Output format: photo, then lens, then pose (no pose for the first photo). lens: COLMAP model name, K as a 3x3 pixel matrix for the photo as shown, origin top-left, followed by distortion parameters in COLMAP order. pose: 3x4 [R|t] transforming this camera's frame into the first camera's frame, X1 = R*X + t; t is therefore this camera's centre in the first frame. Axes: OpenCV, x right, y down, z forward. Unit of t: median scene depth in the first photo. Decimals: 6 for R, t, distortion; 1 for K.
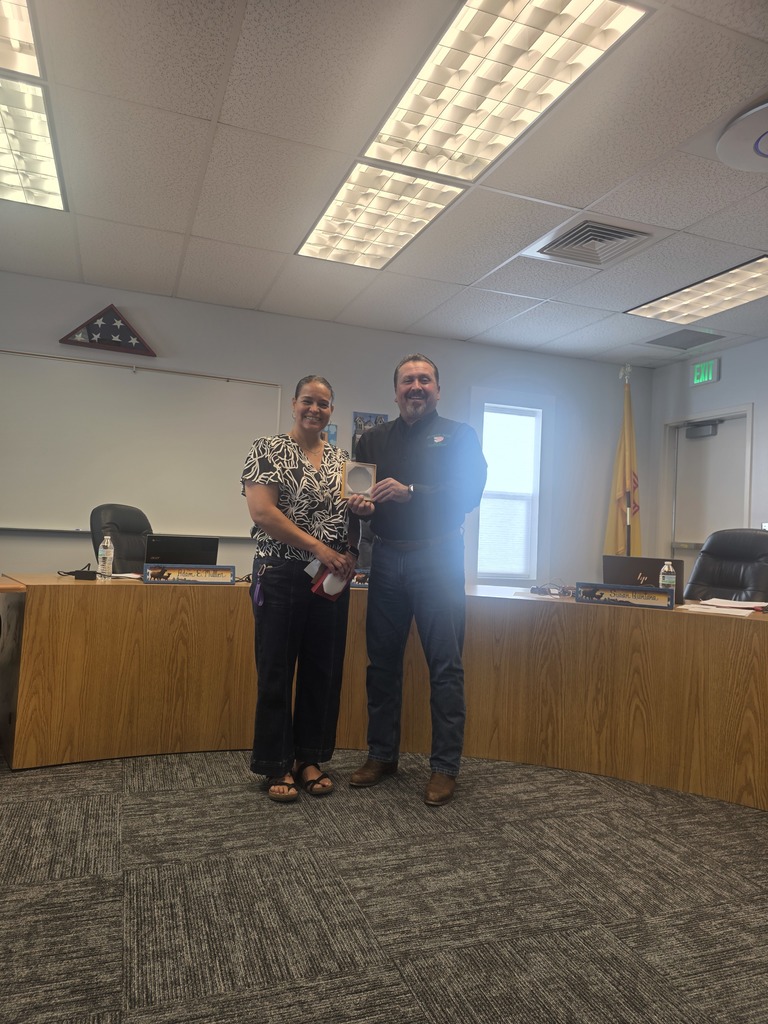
lens RADIAL K [[690.6, 0, 374.5], [0, 690.6, 507.2], [0, 0, 1]] dist [0.047834, -0.038996]
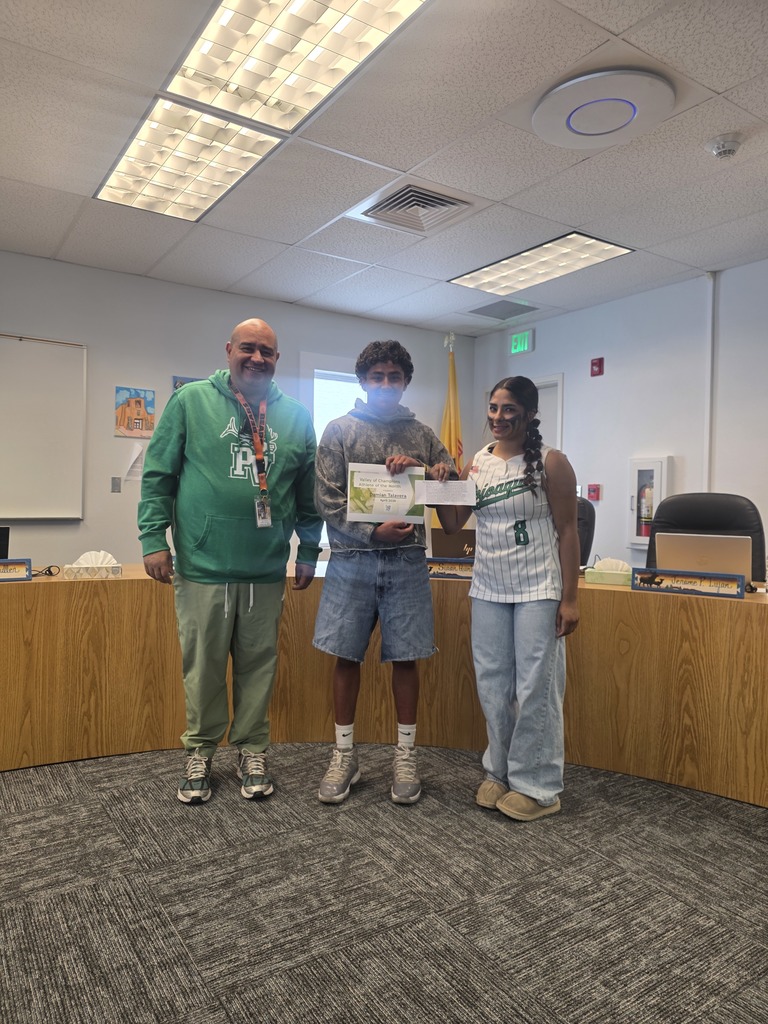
lens RADIAL K [[690.6, 0, 371.8], [0, 690.6, 507.6], [0, 0, 1]] dist [0.047834, -0.038996]
pose [[0.972909, -0.033674, 0.228722, 0.019635], [0.021002, 0.998118, 0.057612, -0.023790], [-0.230232, -0.051248, 0.971785, 0.056836]]
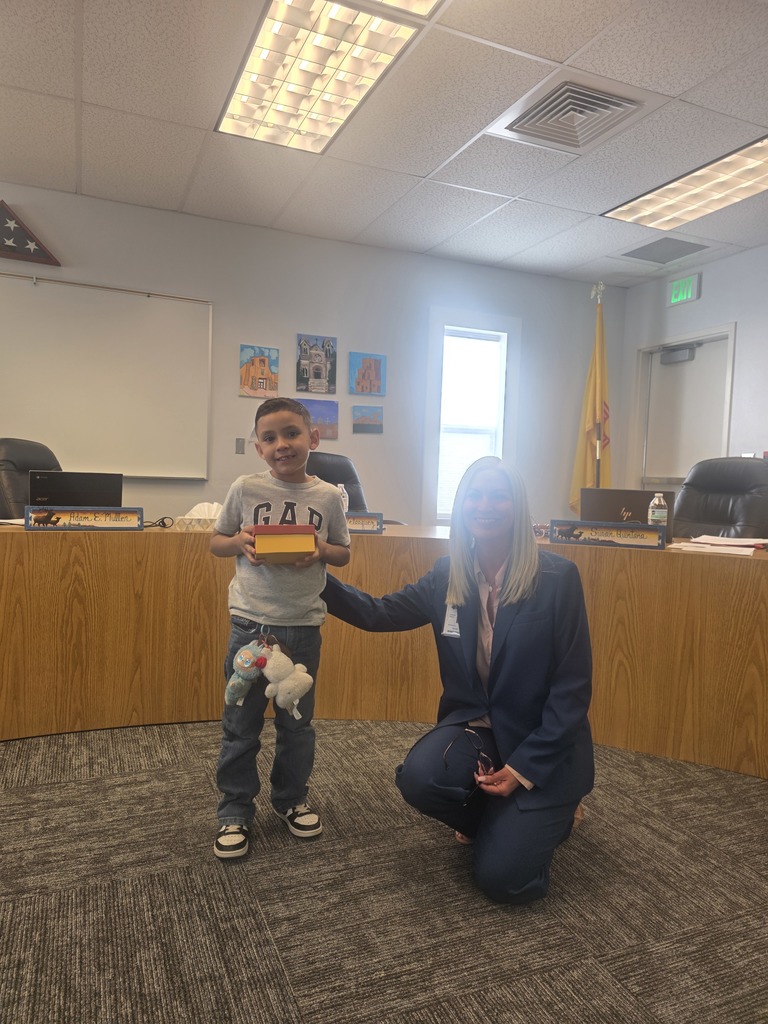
lens RADIAL K [[690.6, 0, 370.8], [0, 690.6, 510.0], [0, 0, 1]] dist [0.047834, -0.038996]
pose [[0.998646, -0.016223, 0.049429, 0.031959], [0.011975, 0.996304, 0.085056, 0.023837], [-0.050626, -0.084348, 0.995149, 0.186331]]
